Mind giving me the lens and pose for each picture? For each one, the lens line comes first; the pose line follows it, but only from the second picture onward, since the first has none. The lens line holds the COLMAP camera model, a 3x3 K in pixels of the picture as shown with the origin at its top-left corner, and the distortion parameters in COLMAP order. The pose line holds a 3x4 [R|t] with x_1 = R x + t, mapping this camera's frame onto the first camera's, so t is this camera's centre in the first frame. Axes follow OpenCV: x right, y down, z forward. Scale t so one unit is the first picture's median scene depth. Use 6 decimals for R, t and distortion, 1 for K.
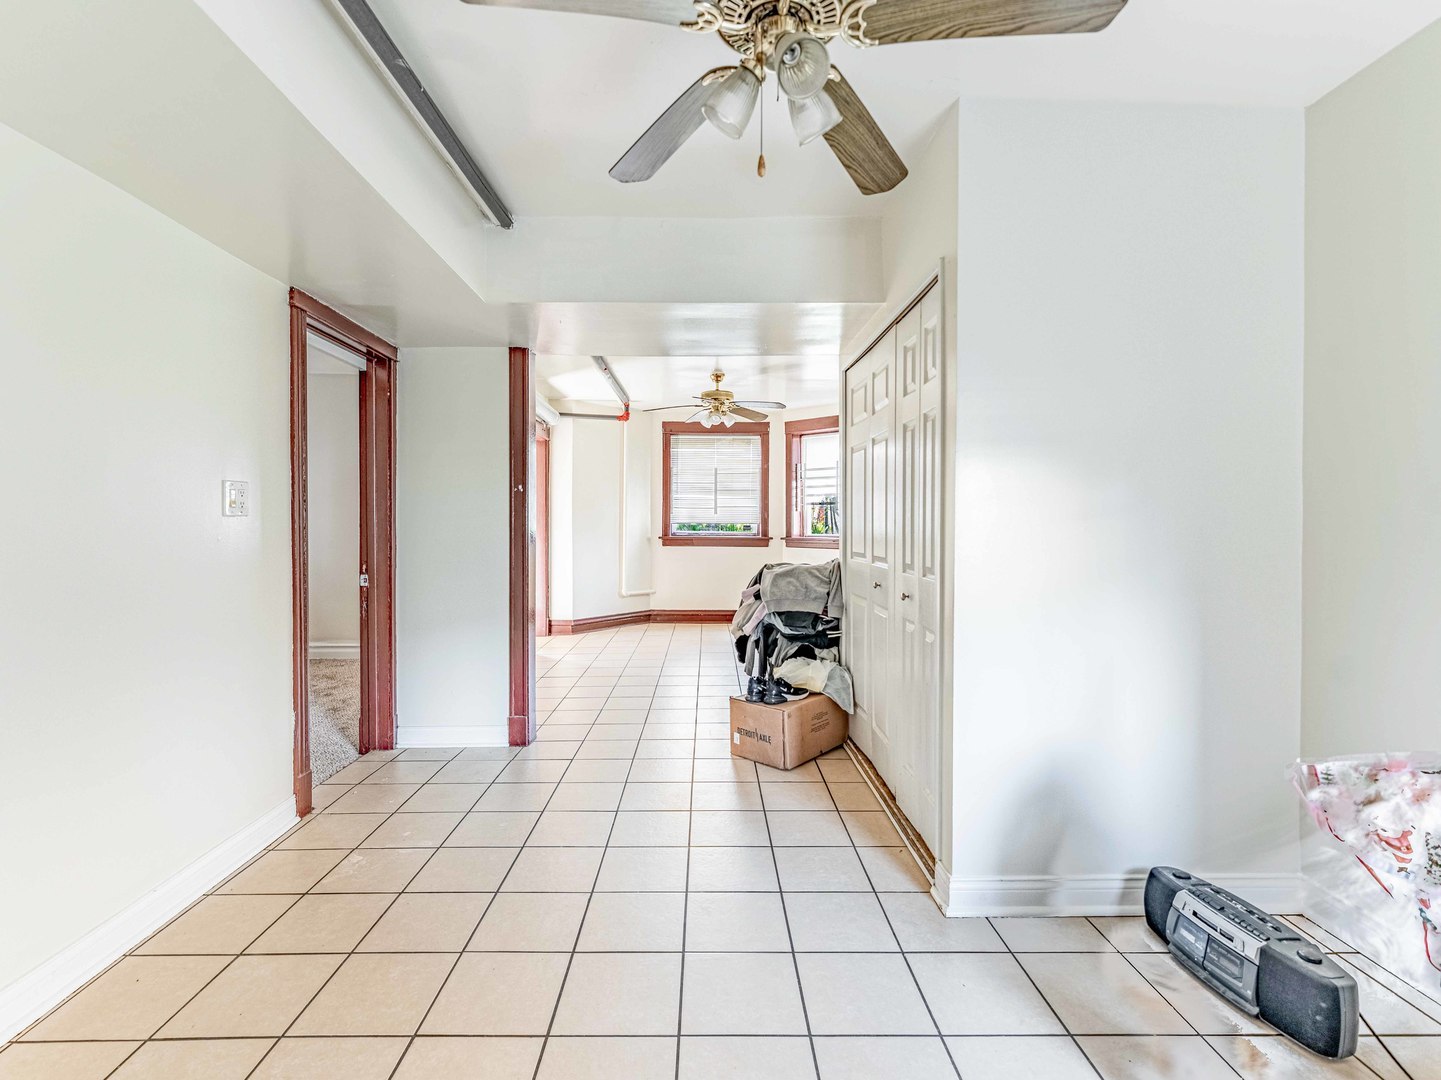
lens RADIAL K [[672.8, 0, 720.5], [0, 672.8, 540.0], [0, 0, 1]] dist [0.014949, 0.000162]
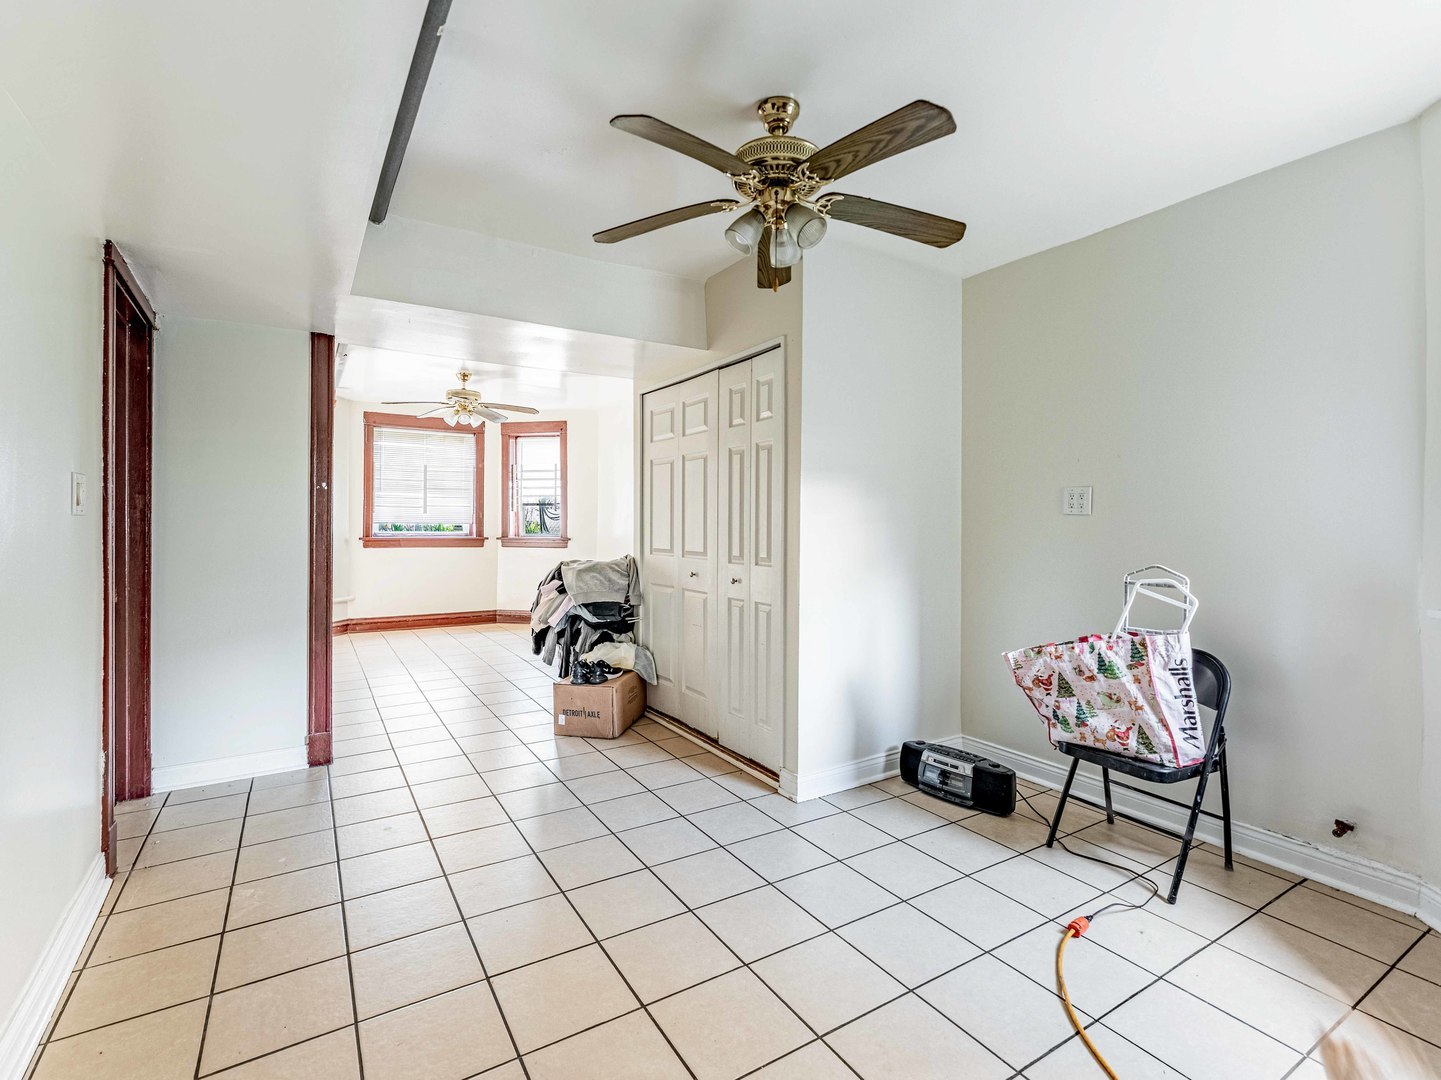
lens RADIAL K [[672.8, 0, 720.5], [0, 672.8, 540.0], [0, 0, 1]] dist [0.014949, 0.000162]
pose [[0.860806, -0.011425, 0.508805, -0.296081], [0.011002, 0.999932, 0.003840, -0.000132], [-0.508814, 0.002292, 0.860873, -0.075875]]
